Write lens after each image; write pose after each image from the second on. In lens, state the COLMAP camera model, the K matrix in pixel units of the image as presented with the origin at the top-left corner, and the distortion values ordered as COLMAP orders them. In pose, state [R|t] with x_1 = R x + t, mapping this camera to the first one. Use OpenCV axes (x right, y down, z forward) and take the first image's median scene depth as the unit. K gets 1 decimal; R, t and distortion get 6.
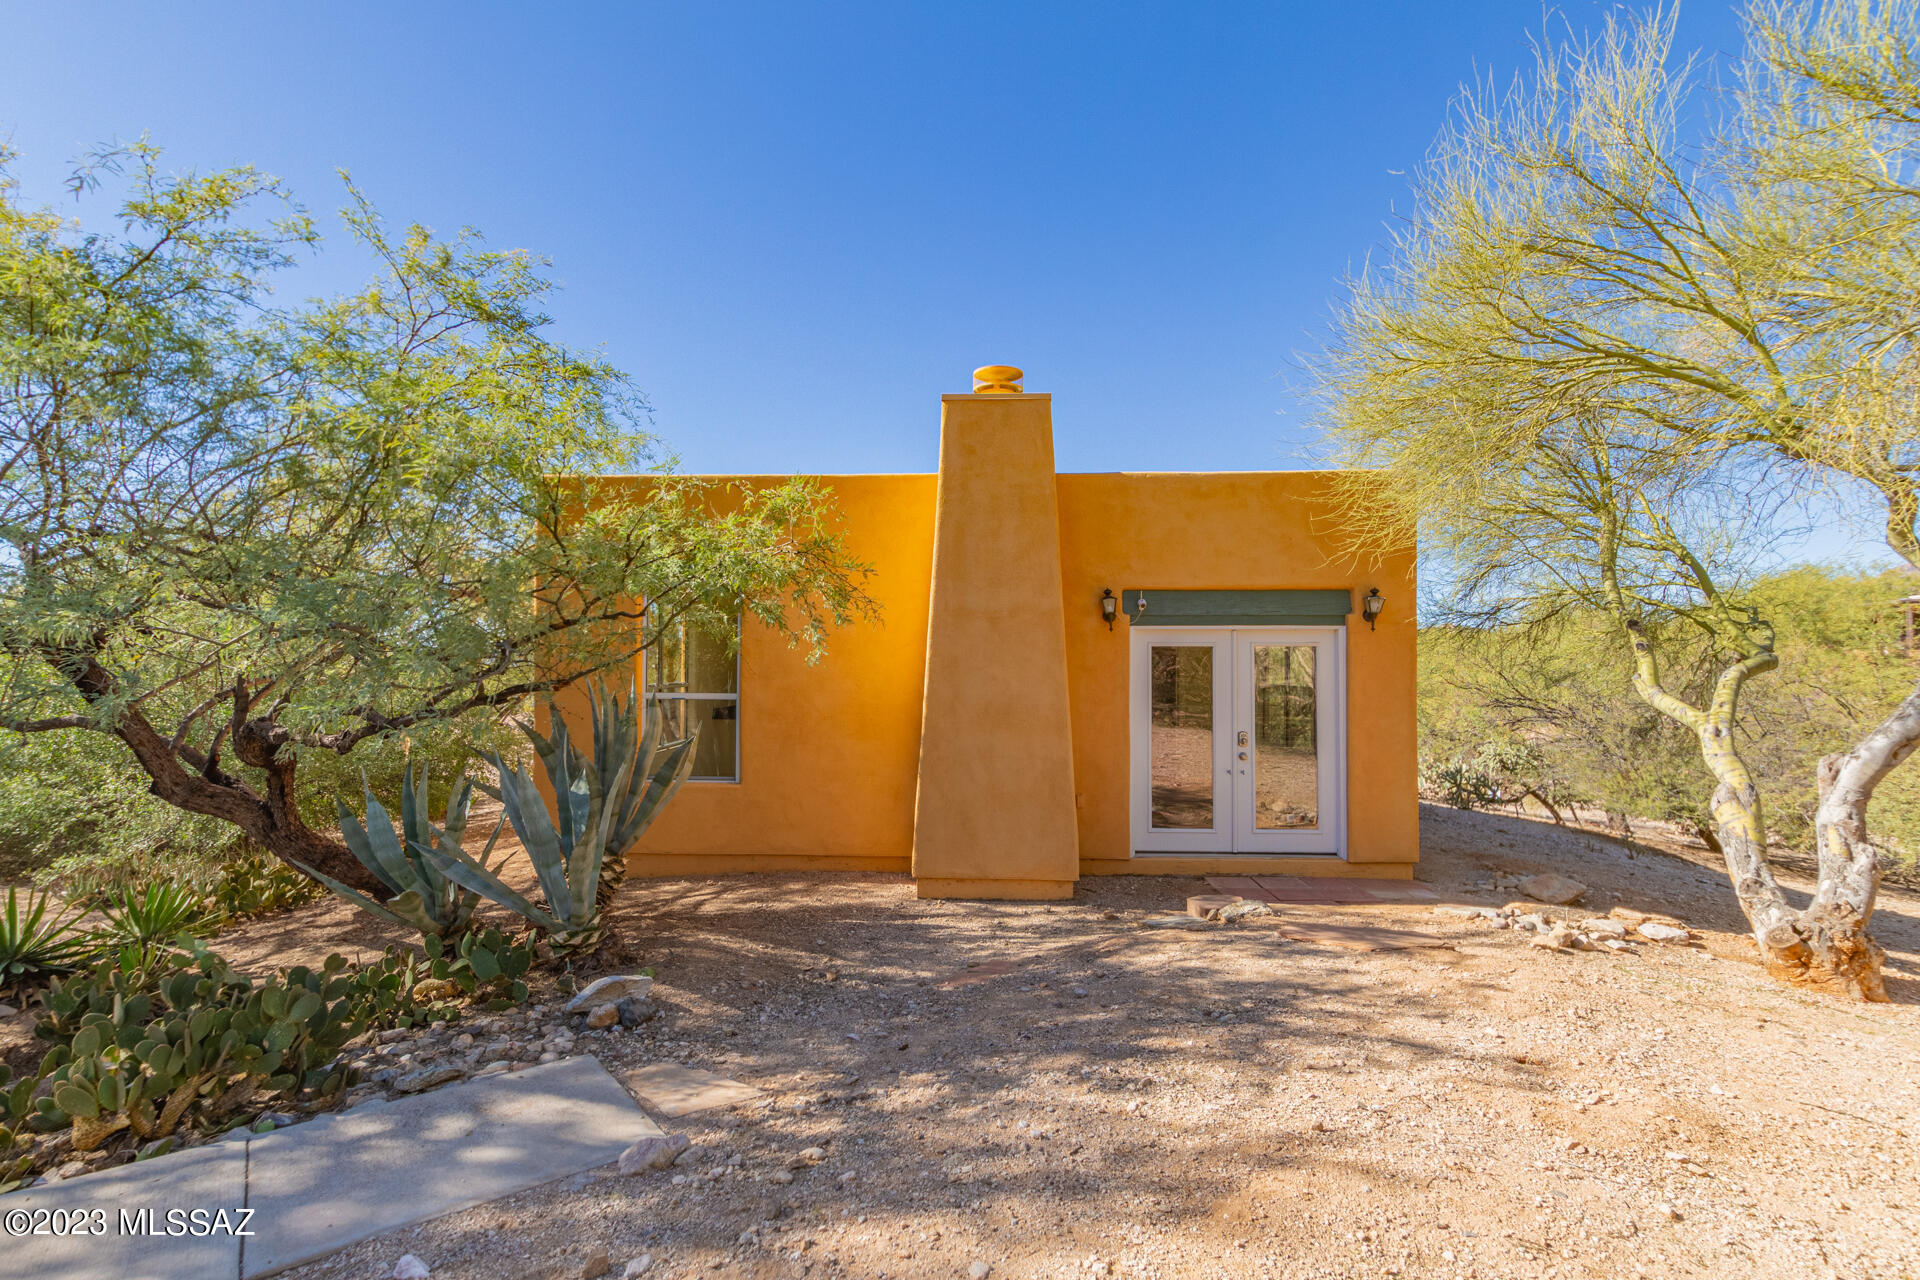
lens RADIAL K [[884.2, 0, 951.9], [0, 884.2, 638.4], [0, 0, 1]] dist [0.001755, 0.000046]
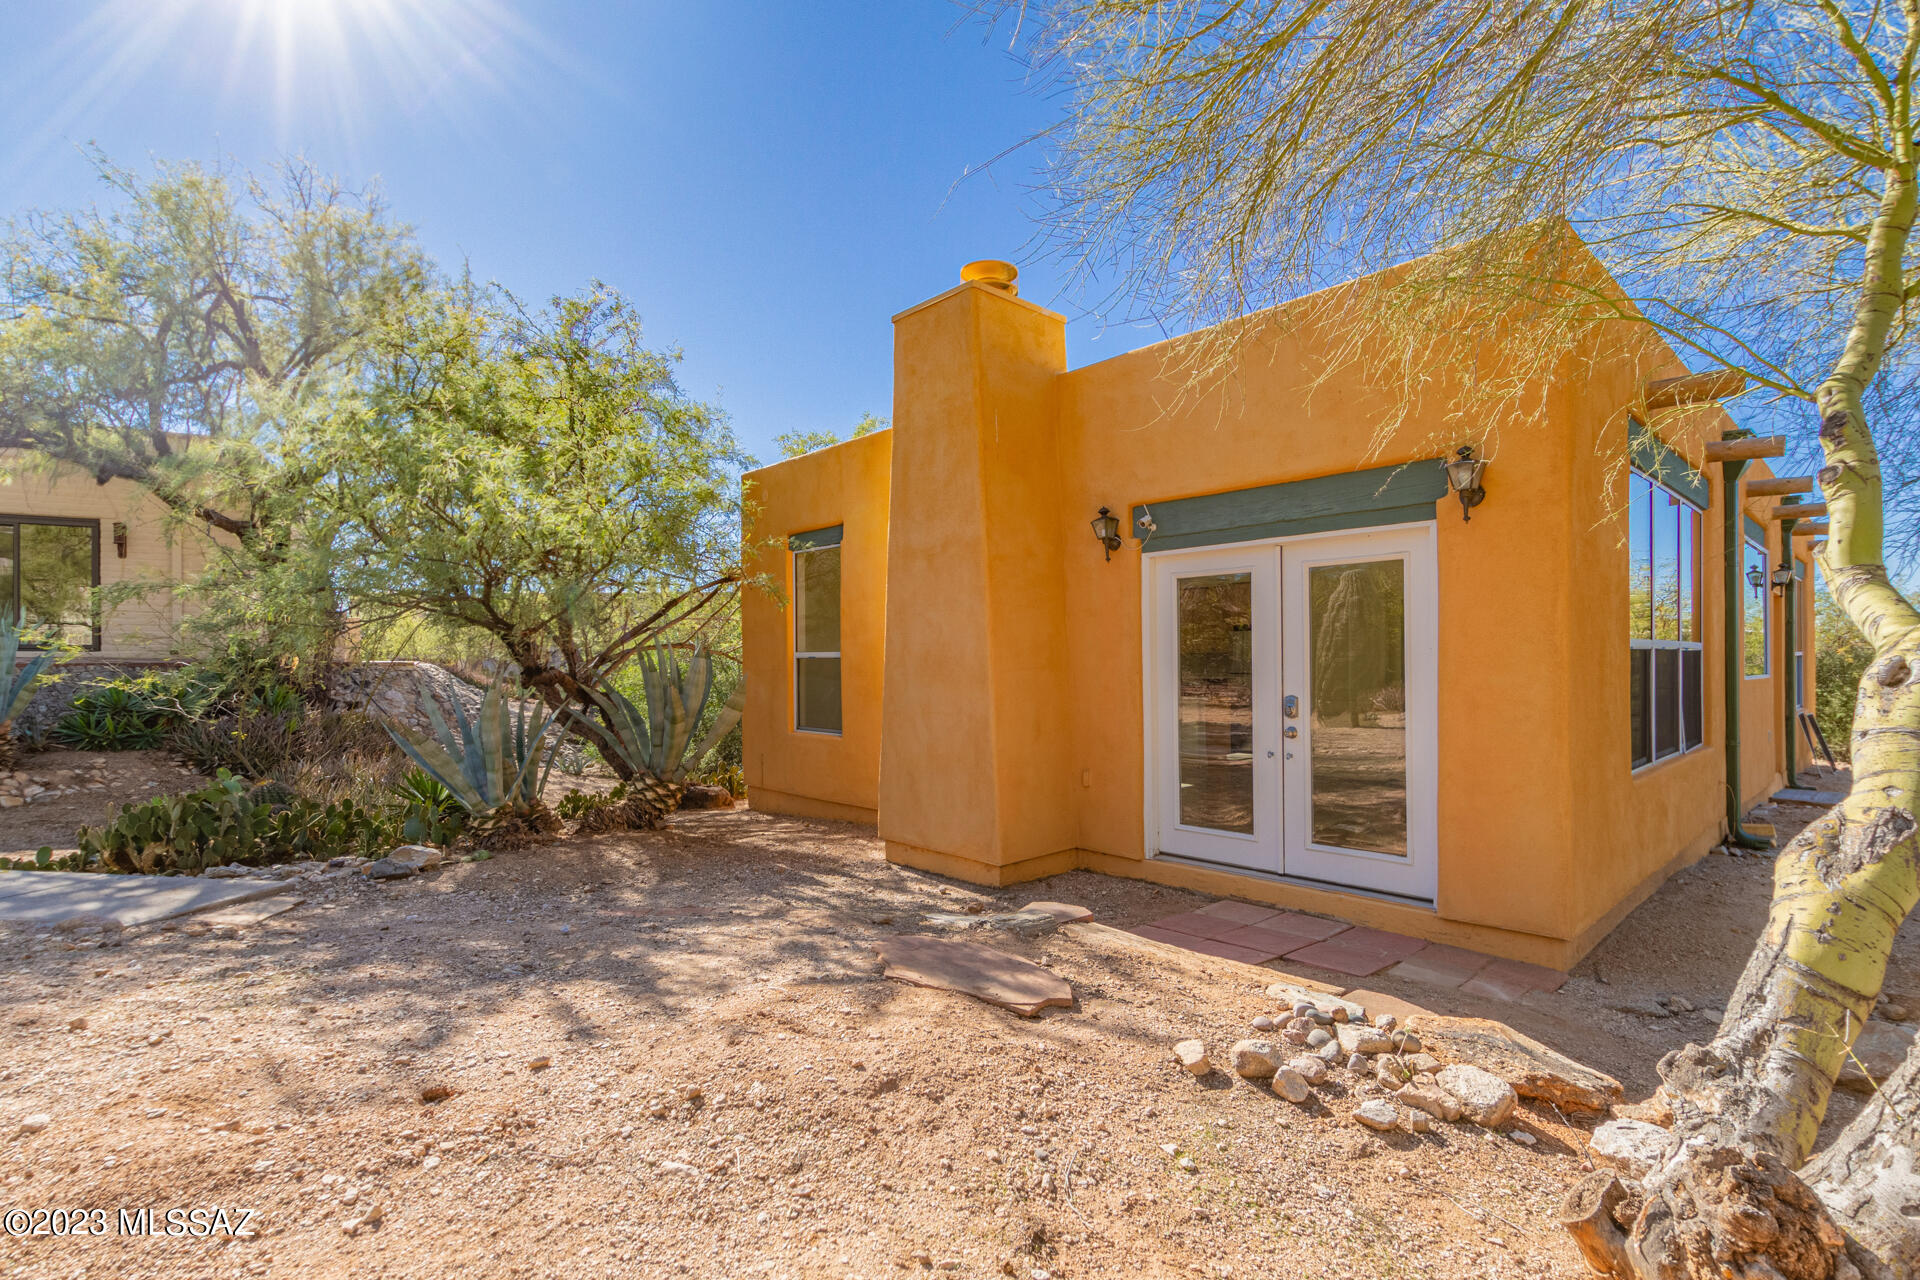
lens RADIAL K [[884.2, 0, 956.5], [0, 884.2, 654.9], [0, 0, 1]] dist [0.001755, 0.000046]
pose [[0.727131, -0.012290, -0.686389, 0.661752], [0.023349, 0.999704, 0.006835, 0.069855], [0.686102, -0.020996, 0.727203, 0.372803]]
